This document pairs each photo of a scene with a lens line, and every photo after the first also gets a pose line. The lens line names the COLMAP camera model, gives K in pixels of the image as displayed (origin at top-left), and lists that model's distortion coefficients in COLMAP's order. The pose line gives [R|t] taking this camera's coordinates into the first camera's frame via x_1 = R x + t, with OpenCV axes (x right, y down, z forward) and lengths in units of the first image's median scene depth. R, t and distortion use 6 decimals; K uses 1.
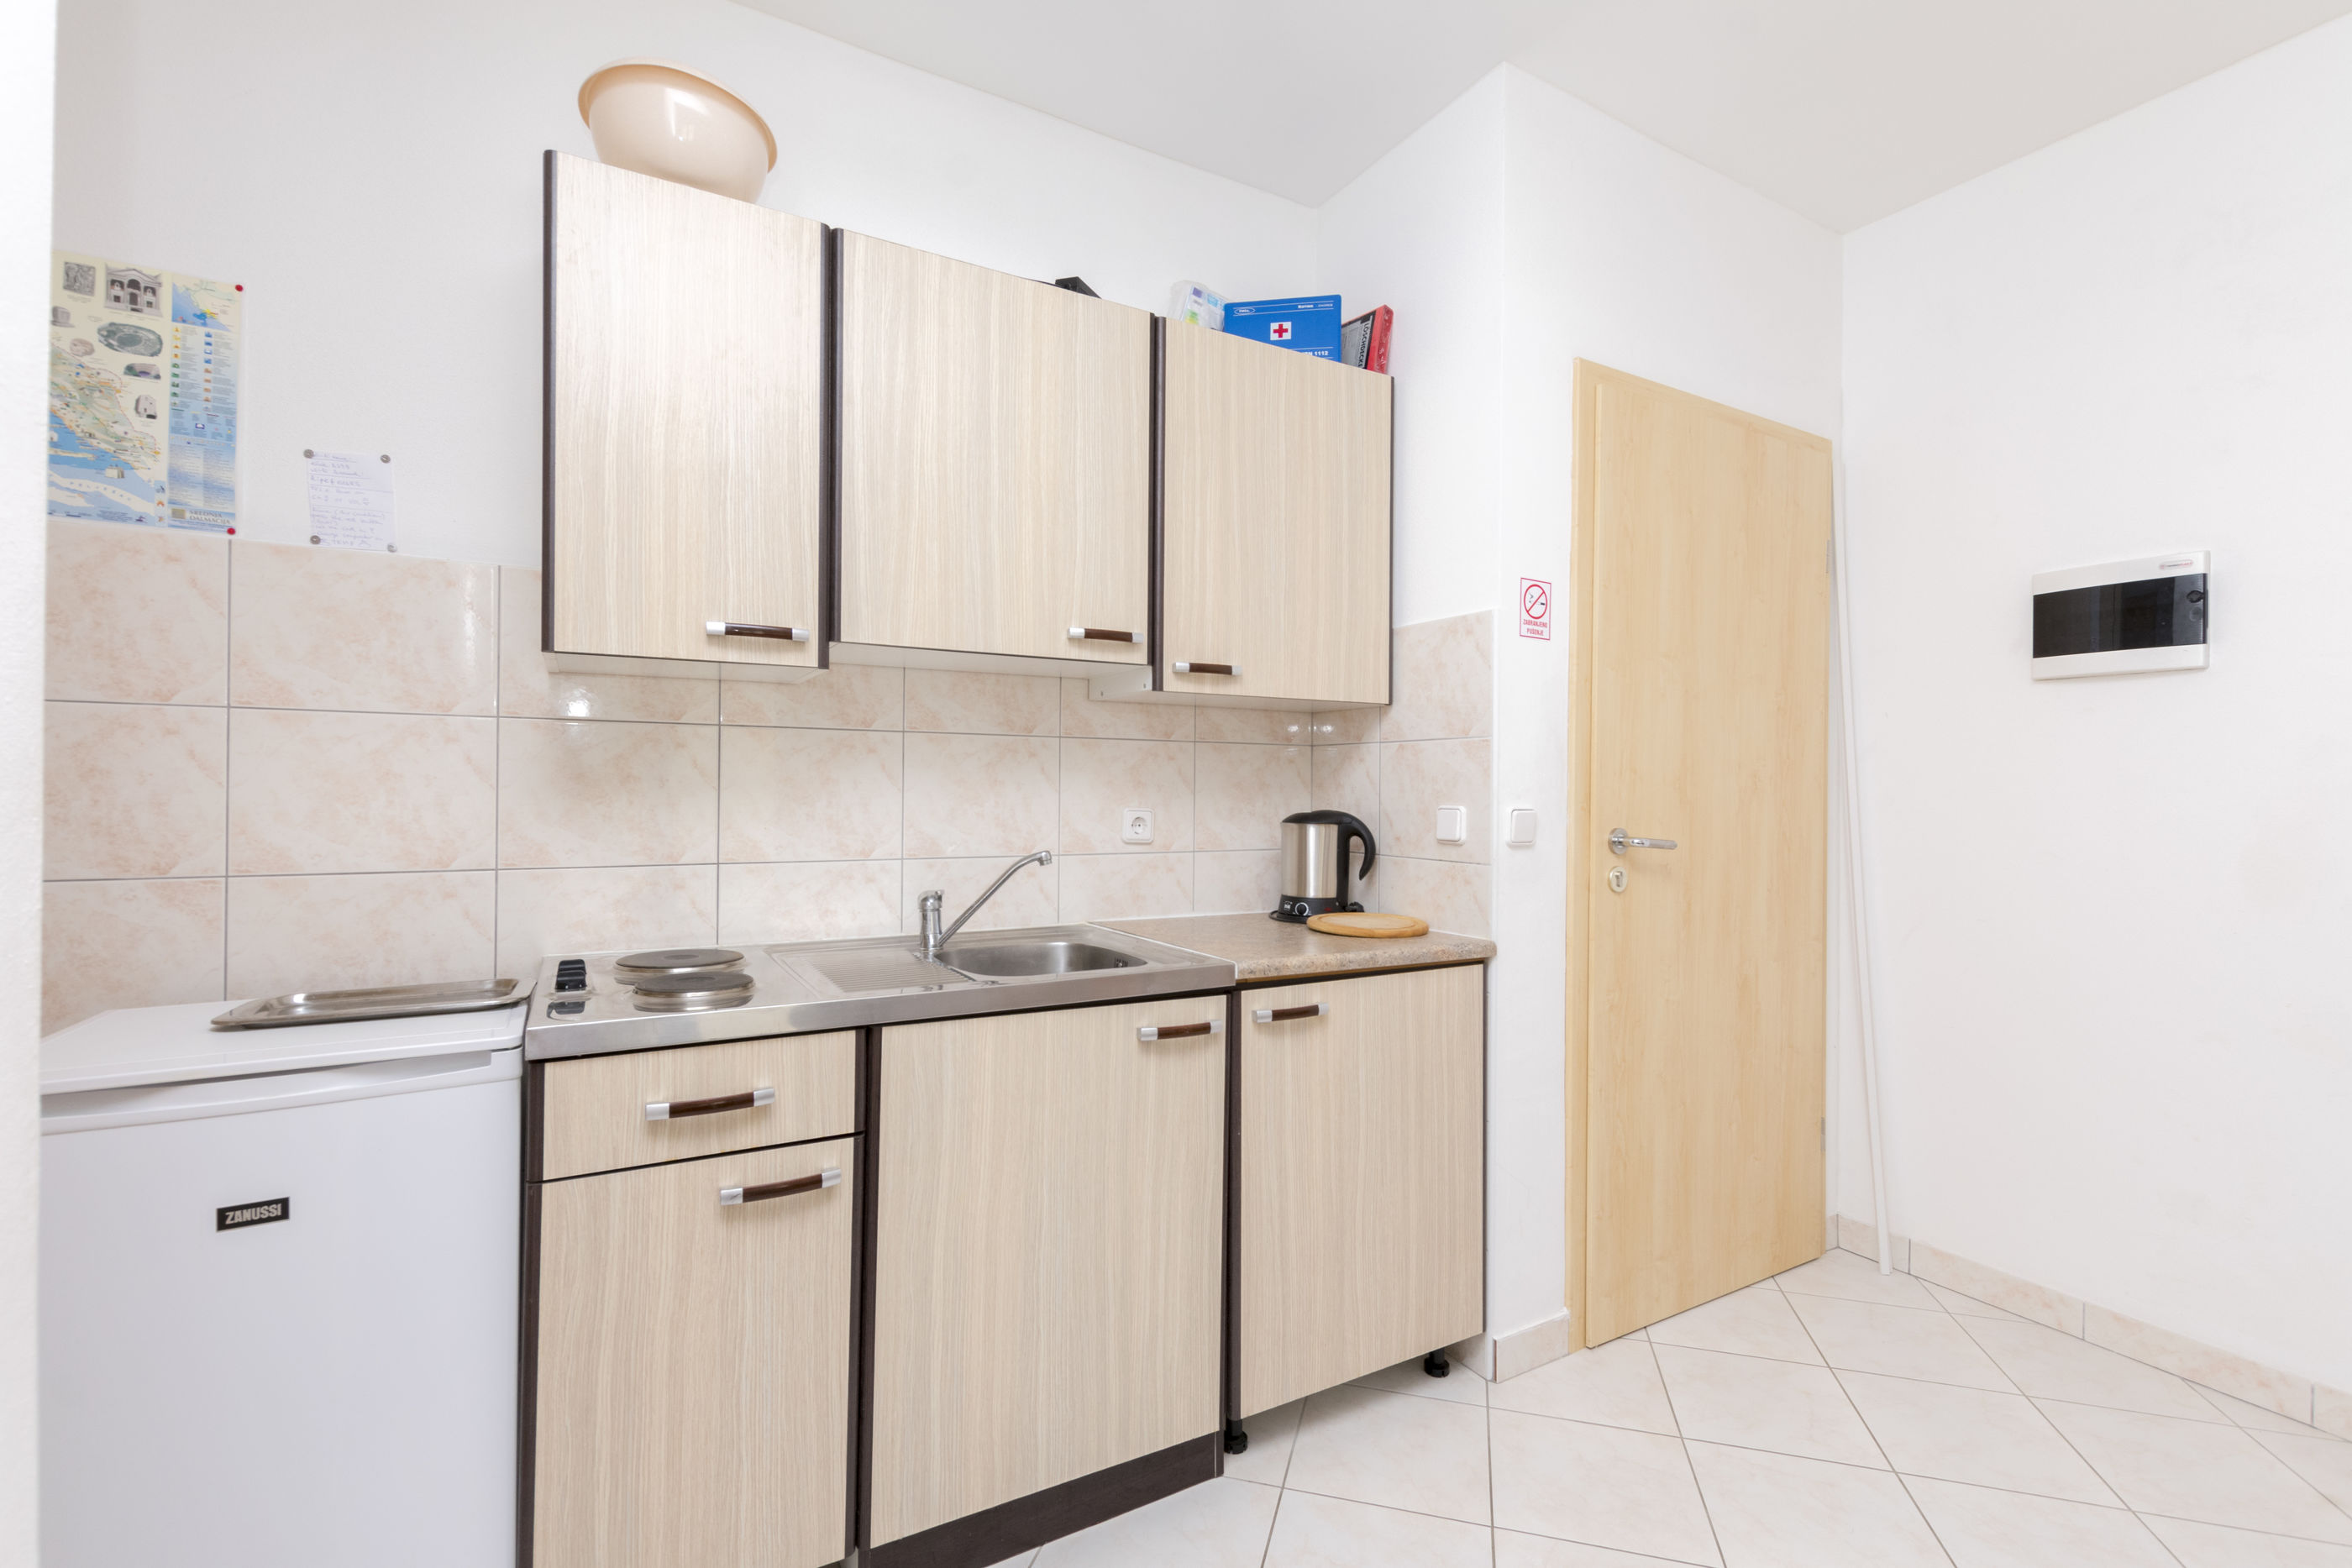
lens RADIAL K [[1011.9, 0, 1166.5], [0, 1011.9, 796.5], [0, 0, 1]] dist [0.001611, -0.002863]
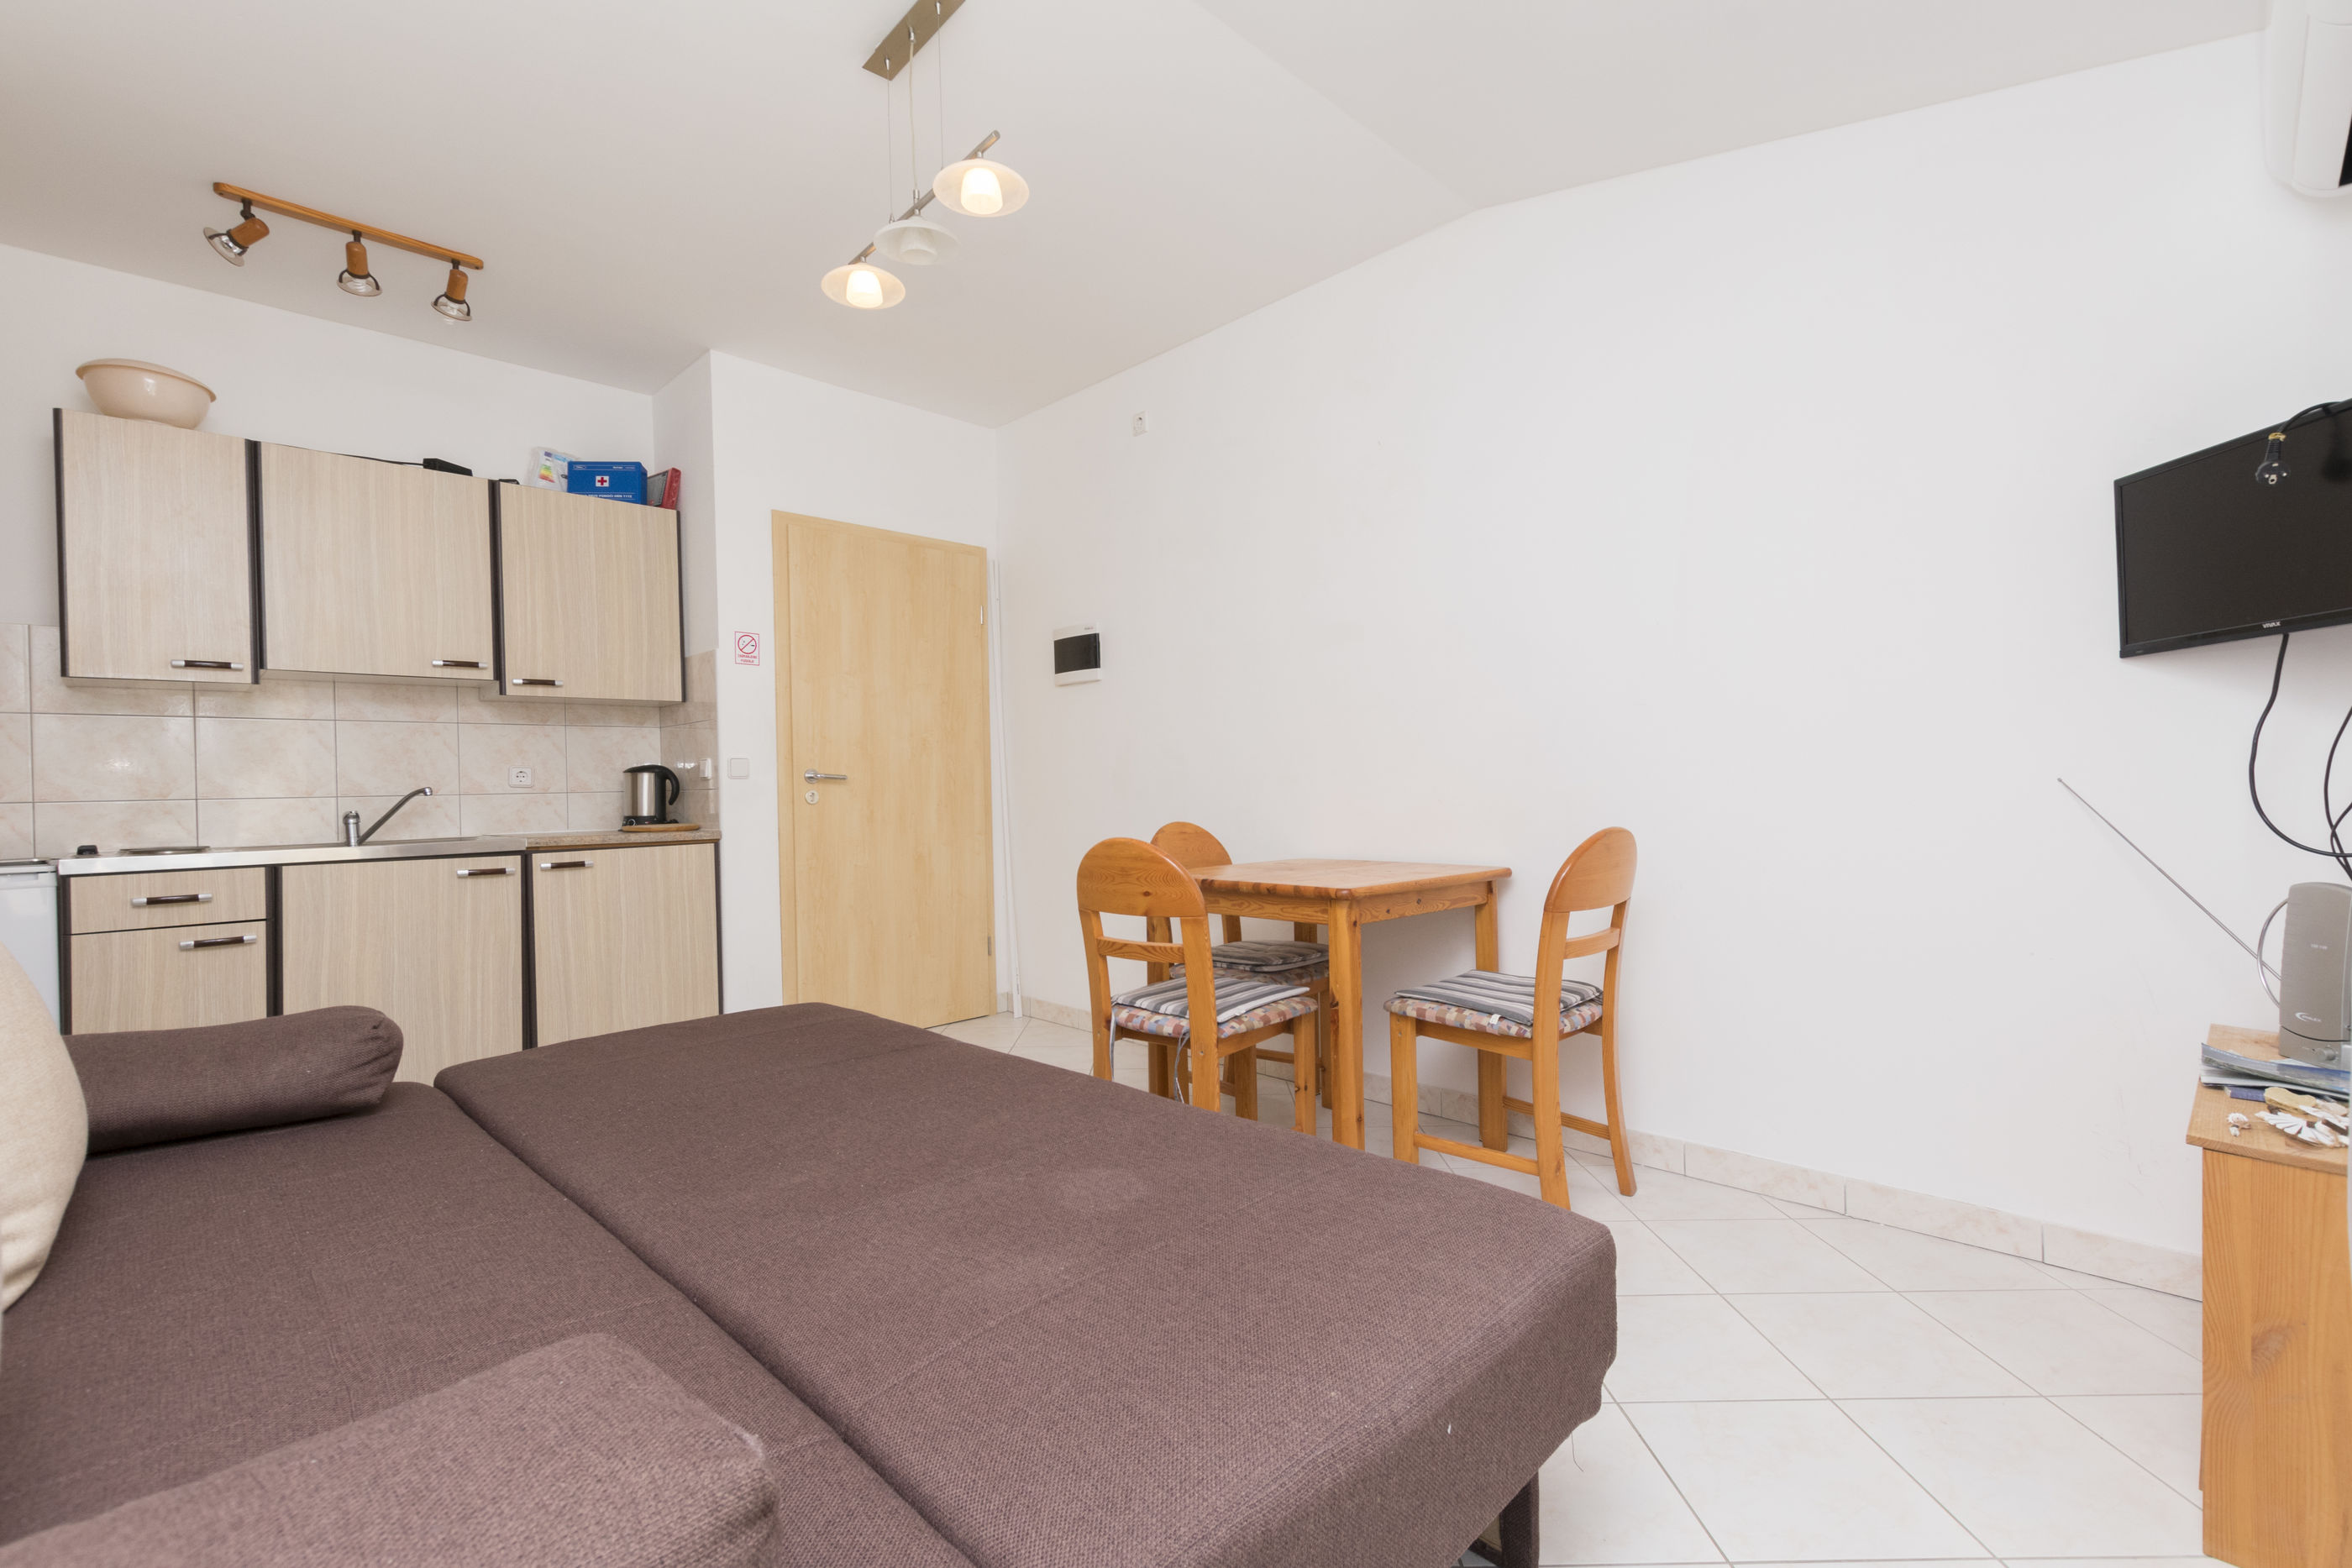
lens RADIAL K [[1011.9, 0, 1170.4], [0, 1011.9, 791.3], [0, 0, 1]] dist [0.001611, -0.002863]
pose [[0.960384, -0.031555, 0.276889, 0.672557], [0.031979, 0.999484, 0.002984, 0.104311], [-0.276840, 0.005989, 0.960897, -1.103660]]
